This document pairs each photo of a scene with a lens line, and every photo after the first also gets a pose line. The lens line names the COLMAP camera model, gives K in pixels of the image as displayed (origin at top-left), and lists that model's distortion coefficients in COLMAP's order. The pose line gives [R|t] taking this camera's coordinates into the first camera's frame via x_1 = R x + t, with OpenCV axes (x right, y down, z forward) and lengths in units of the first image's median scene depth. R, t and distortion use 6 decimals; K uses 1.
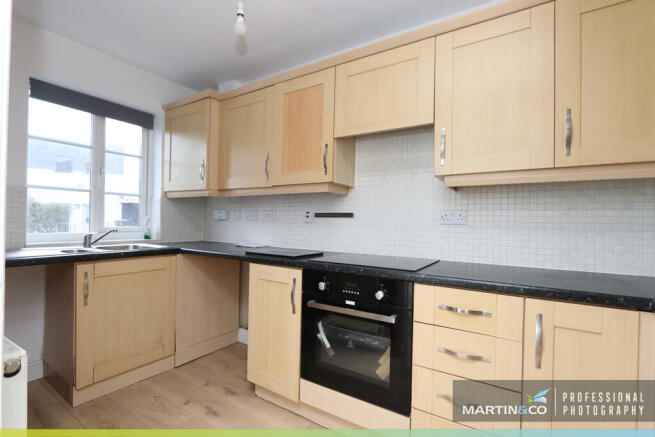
lens RADIAL K [[301.1, 0, 327.5], [0, 301.1, 218.5], [0, 0, 1]] dist [-0.014006, -0.000225]
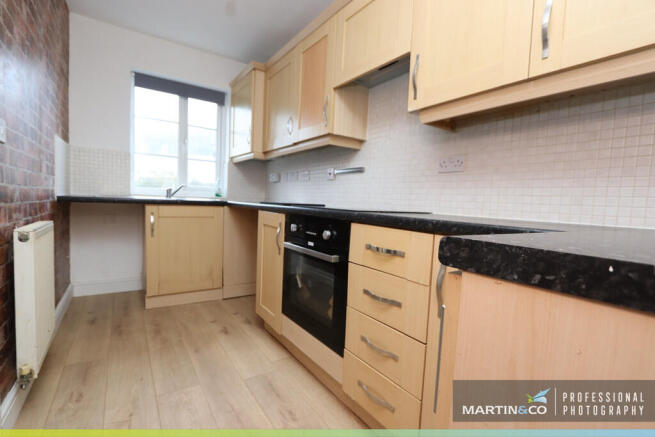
lens RADIAL K [[301.1, 0, 327.5], [0, 301.1, 218.5], [0, 0, 1]] dist [-0.014006, -0.000225]
pose [[0.921538, 0.045332, -0.385634, 0.357973], [-0.023048, 0.997797, 0.062217, 0.088519], [0.387604, -0.048447, 0.920552, 0.054333]]
